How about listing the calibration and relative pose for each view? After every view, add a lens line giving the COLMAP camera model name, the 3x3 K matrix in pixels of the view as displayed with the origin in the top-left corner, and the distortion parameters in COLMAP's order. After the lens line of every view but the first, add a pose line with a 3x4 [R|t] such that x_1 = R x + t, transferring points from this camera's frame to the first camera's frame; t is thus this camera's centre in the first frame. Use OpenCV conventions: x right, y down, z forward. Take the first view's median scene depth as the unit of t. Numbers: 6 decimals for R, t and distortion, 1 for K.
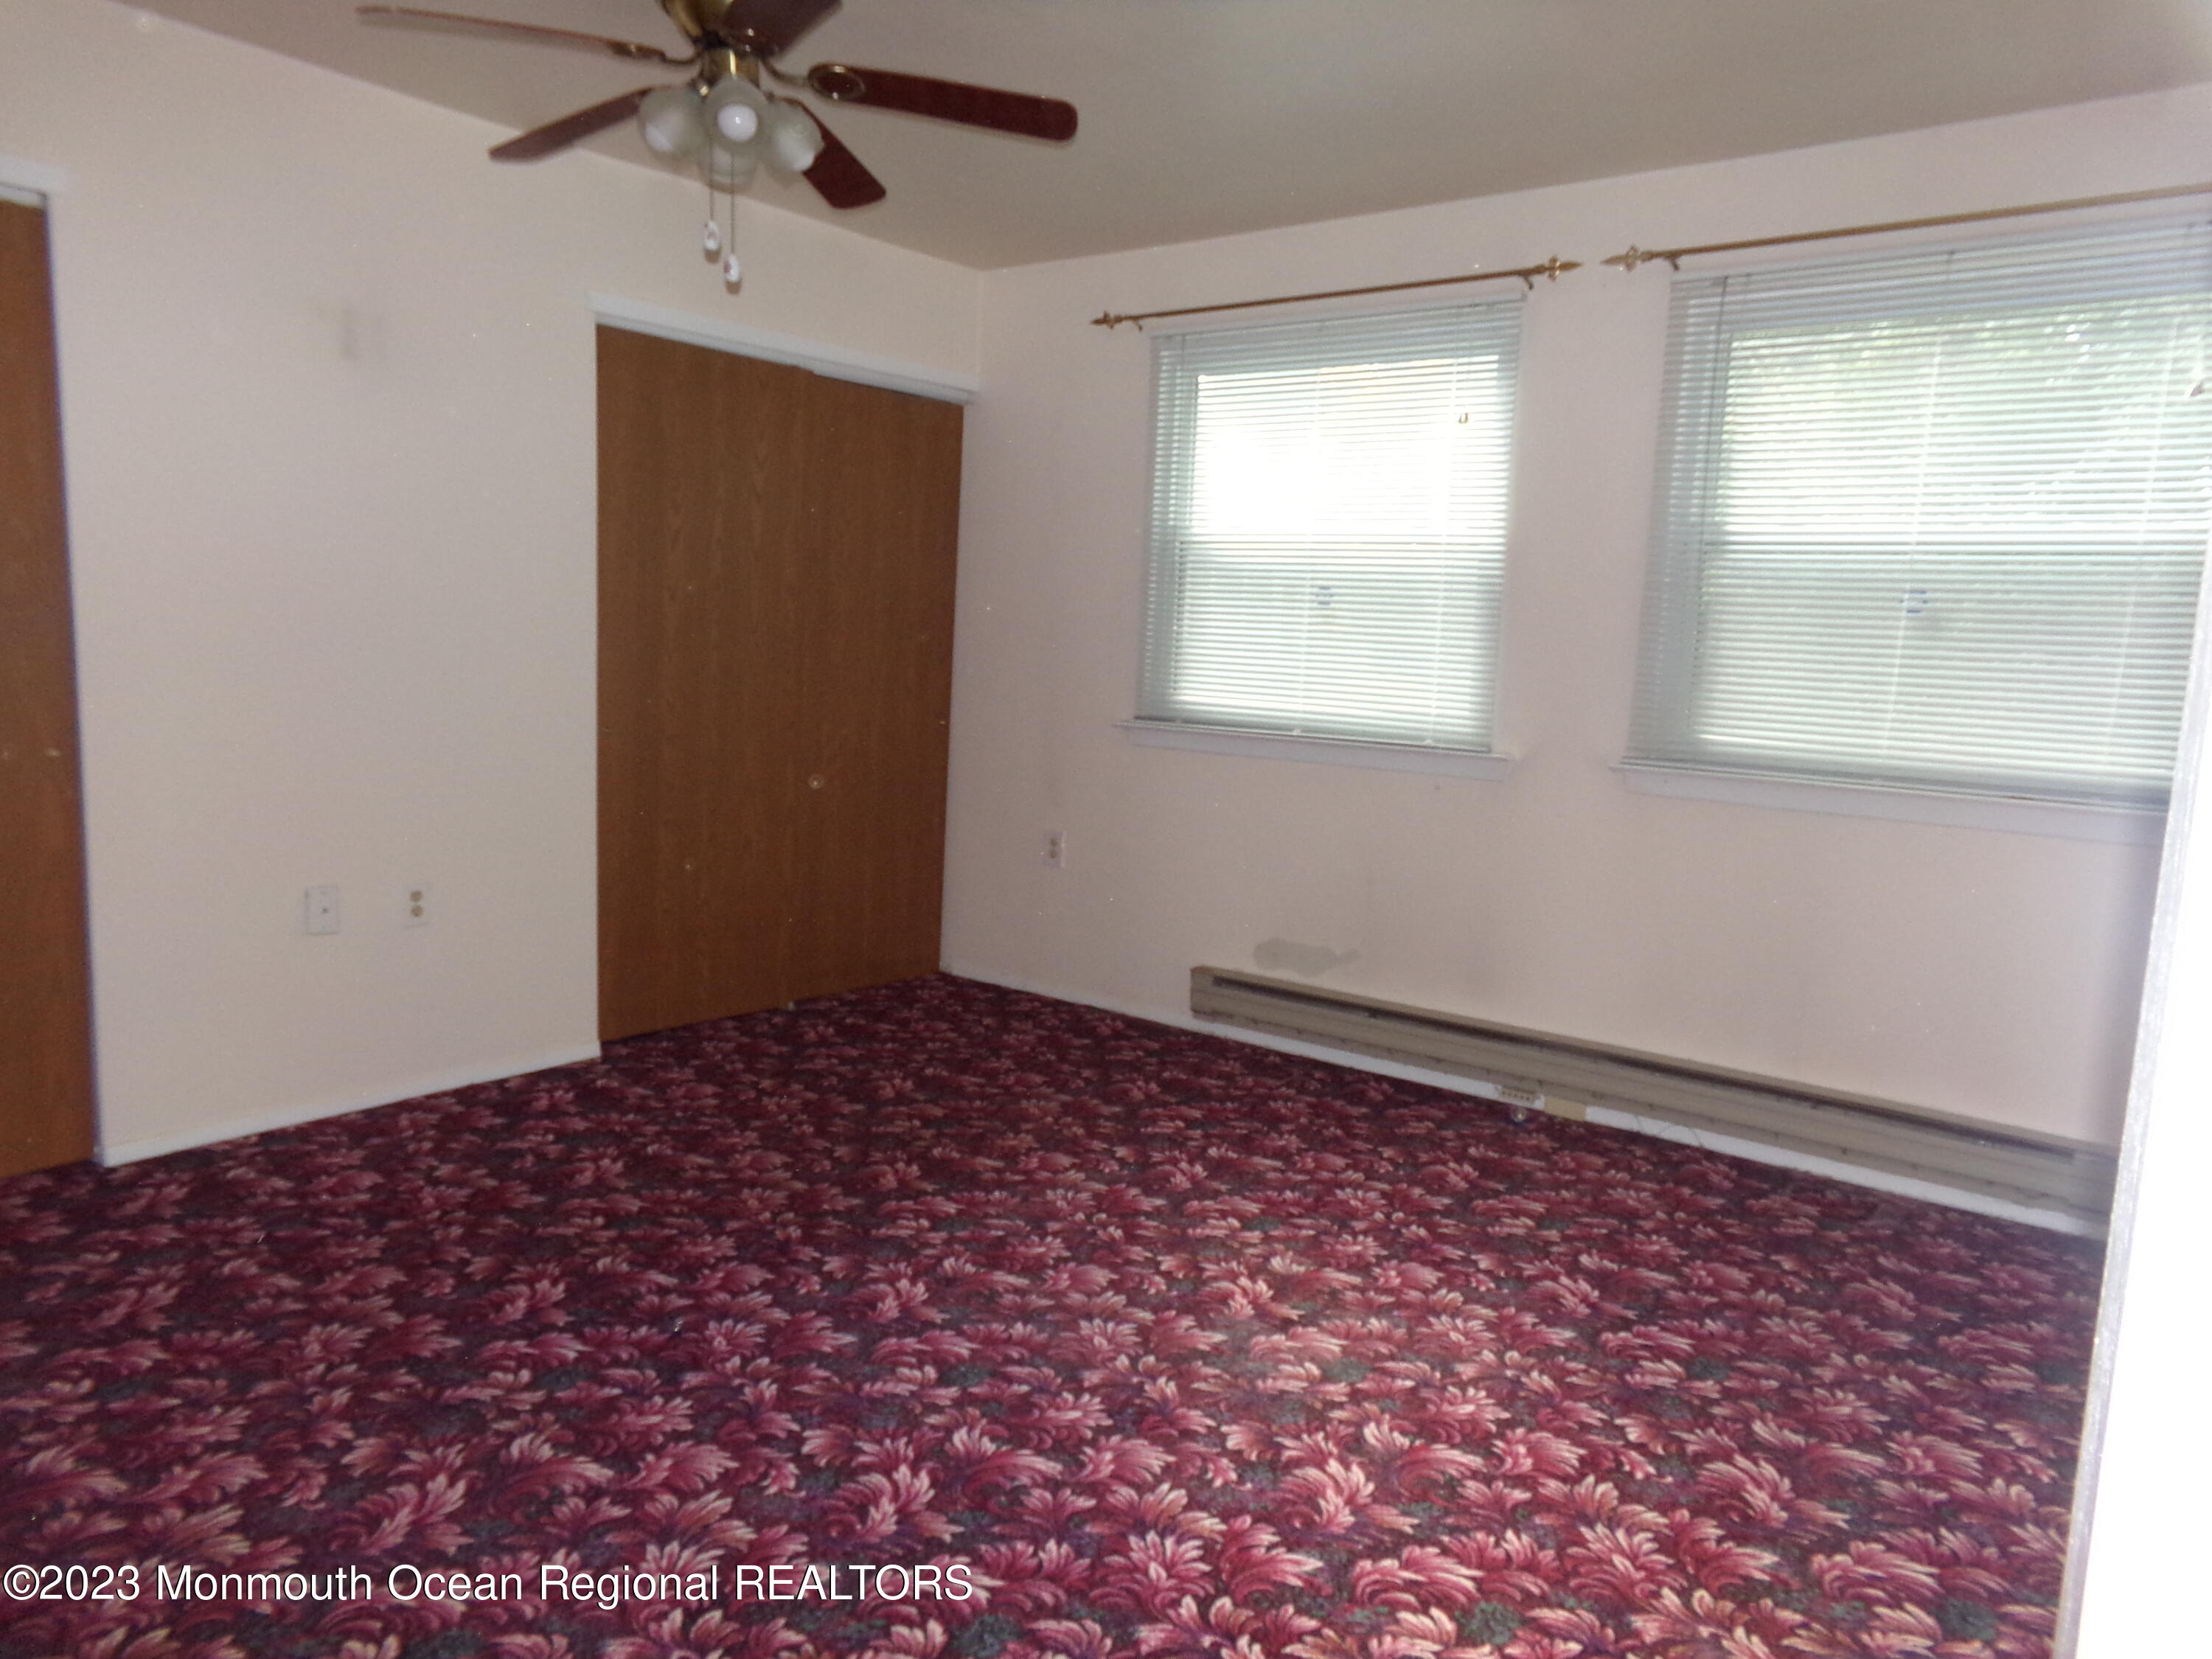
lens RADIAL K [[1498.1, 0, 1106.0], [0, 1498.1, 829.5], [0, 0, 1]] dist [-0.114564, 0.196823]
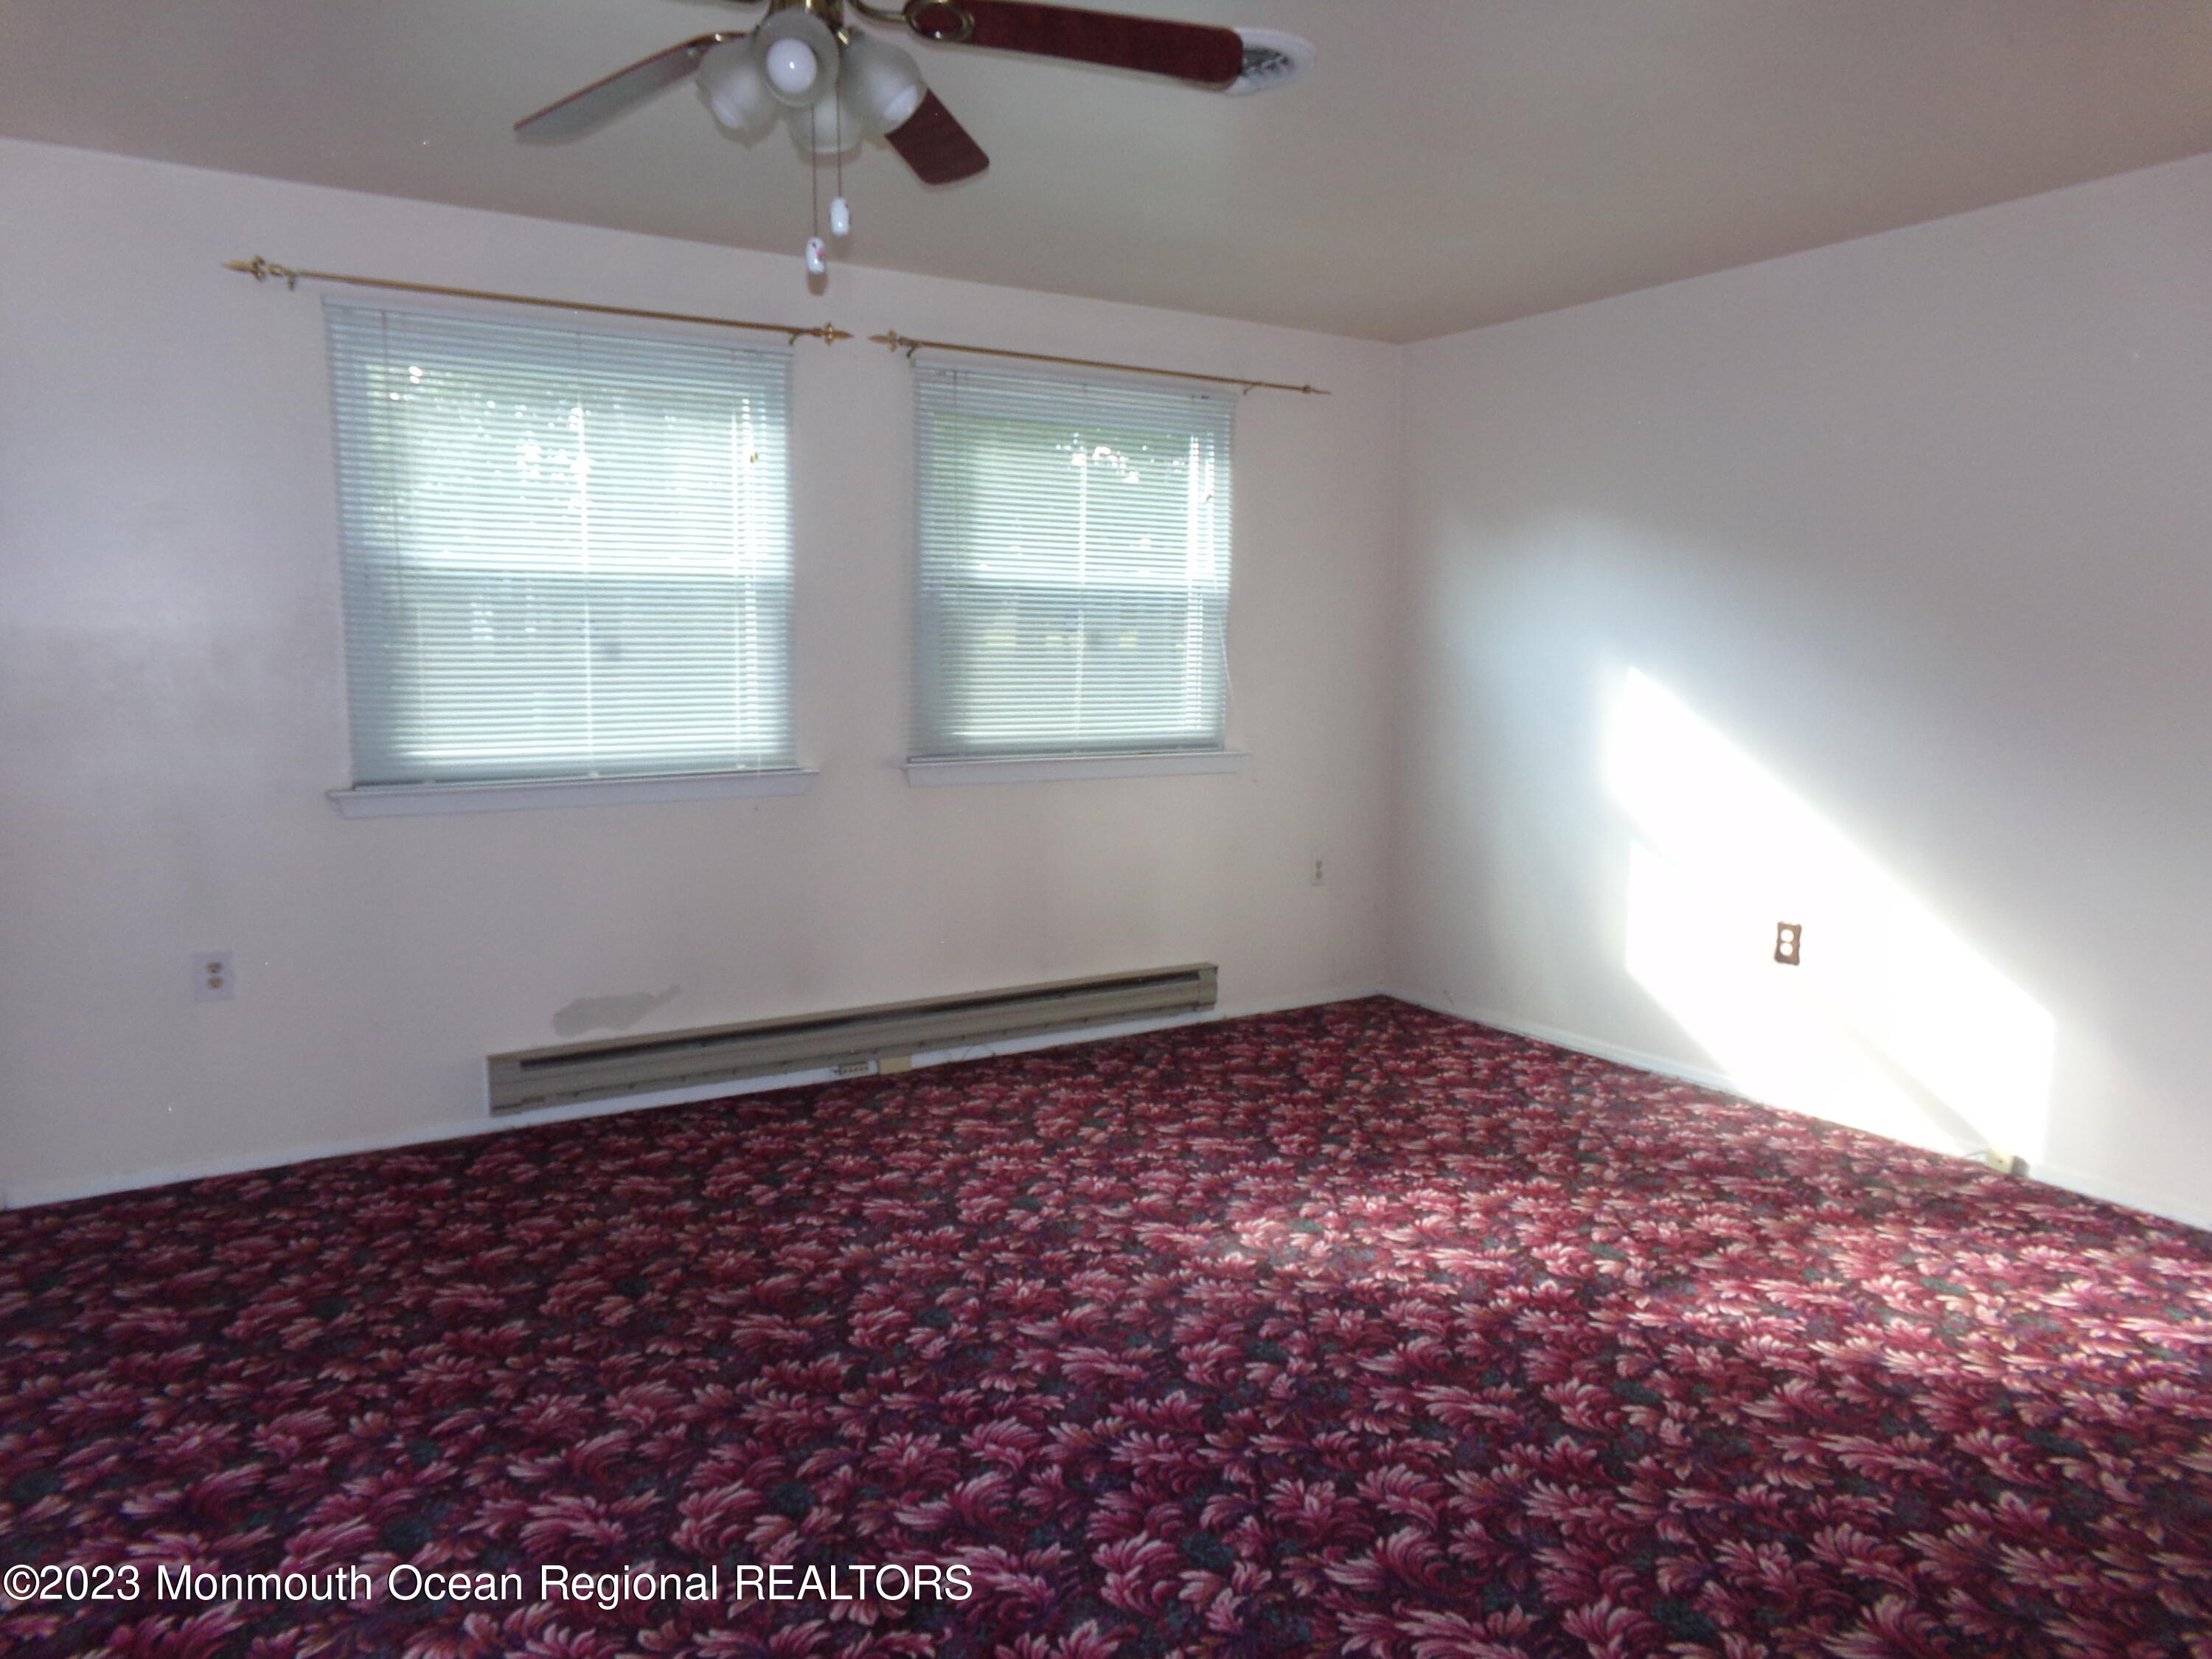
lens RADIAL K [[1396.7, 0, 1226.7], [0, 1396.7, 792.7], [0, 0, 1]] dist [-0.093488, 0.082018]
pose [[0.345174, -0.128170, 0.929746, -0.639251], [0.136600, 0.986943, 0.085341, -0.086549], [-0.928545, 0.097546, 0.358175, 0.390737]]
